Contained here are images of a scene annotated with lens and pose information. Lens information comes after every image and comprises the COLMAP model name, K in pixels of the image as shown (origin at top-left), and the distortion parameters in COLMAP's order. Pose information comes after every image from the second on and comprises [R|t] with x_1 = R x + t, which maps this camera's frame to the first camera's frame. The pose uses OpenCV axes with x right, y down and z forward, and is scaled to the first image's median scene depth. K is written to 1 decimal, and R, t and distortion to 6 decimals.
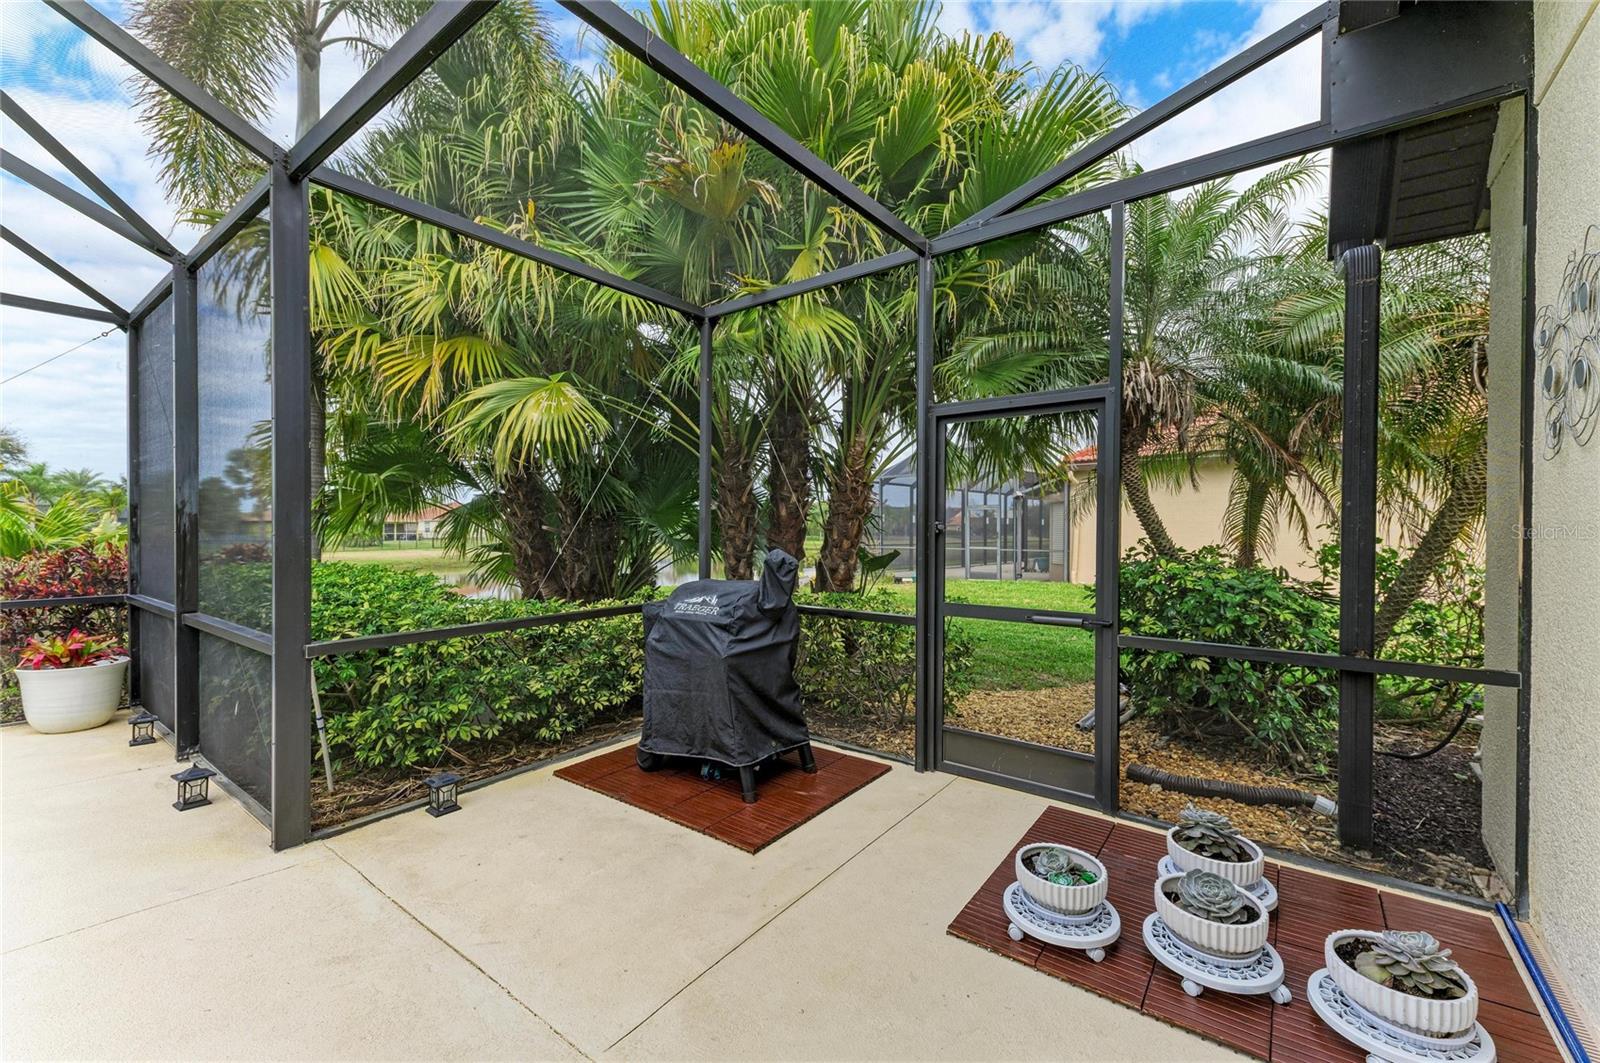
lens RADIAL K [[671.9, 0, 795.6], [0, 671.9, 531.3], [0, 0, 1]] dist [0.014718, -0.001029]
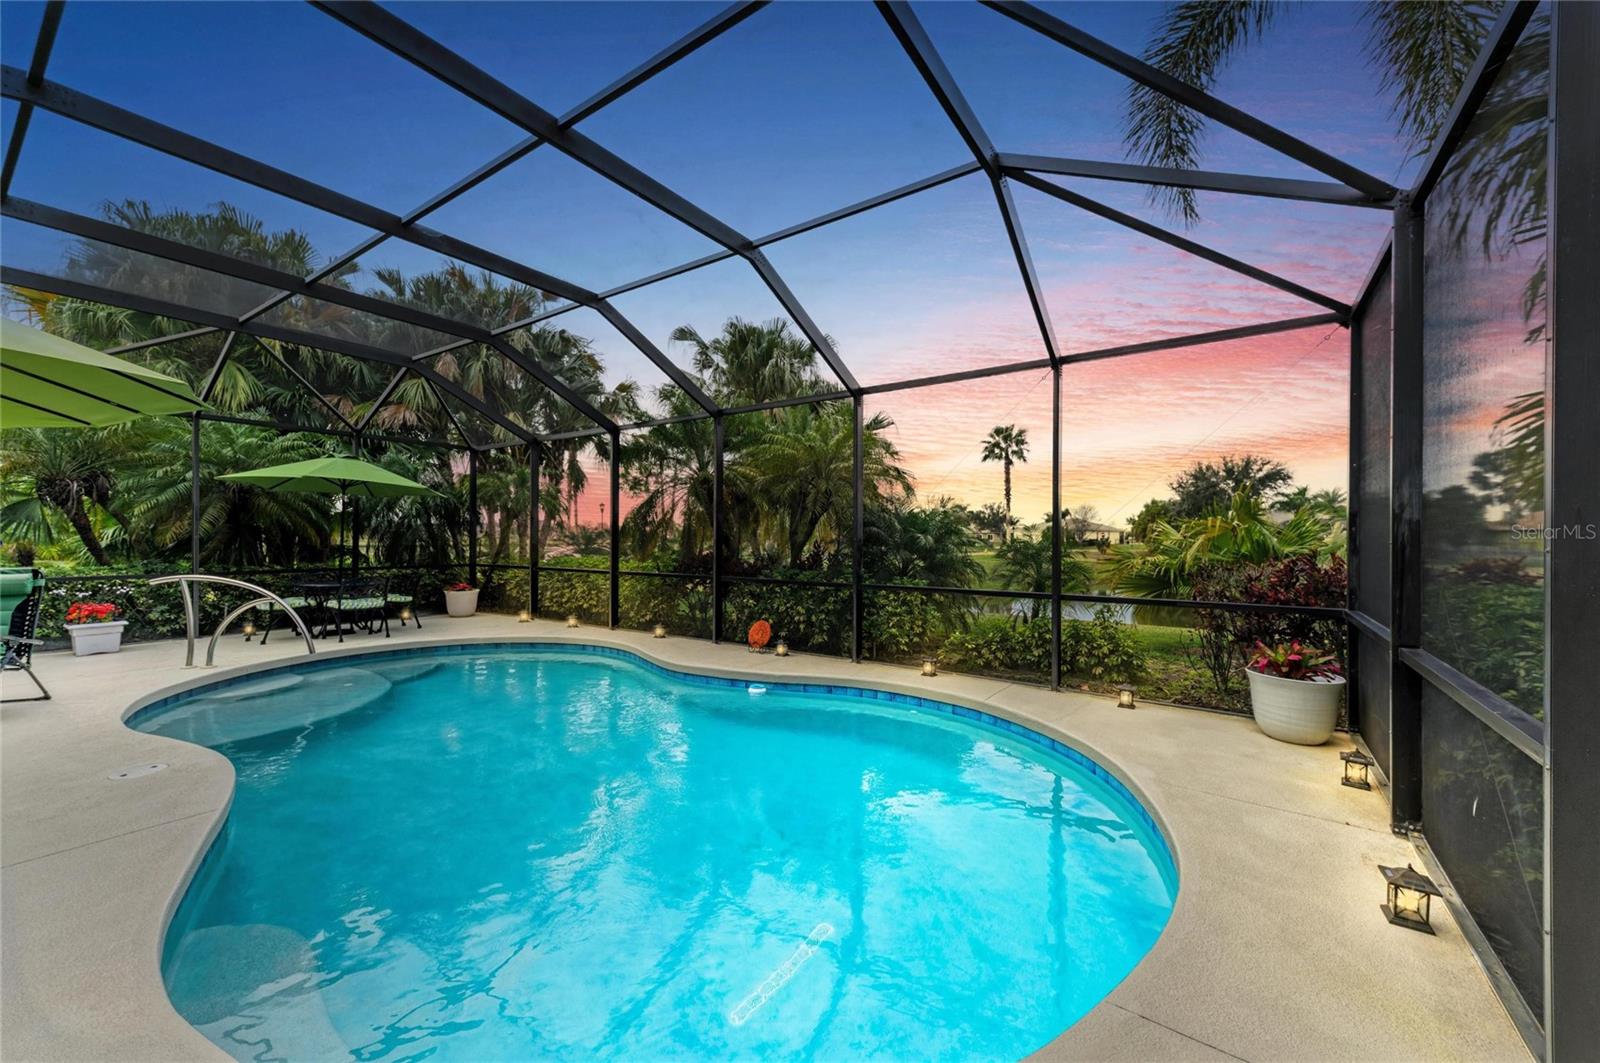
lens RADIAL K [[619.6, 0, 797.3], [0, 619.6, 534.8], [0, 0, 1]] dist [0.002297, -0.000601]
pose [[0.046715, -0.001430, -0.998907, -0.174456], [-0.008817, 0.999959, -0.001843, -0.001040], [0.998869, 0.008894, 0.046700, 0.216175]]
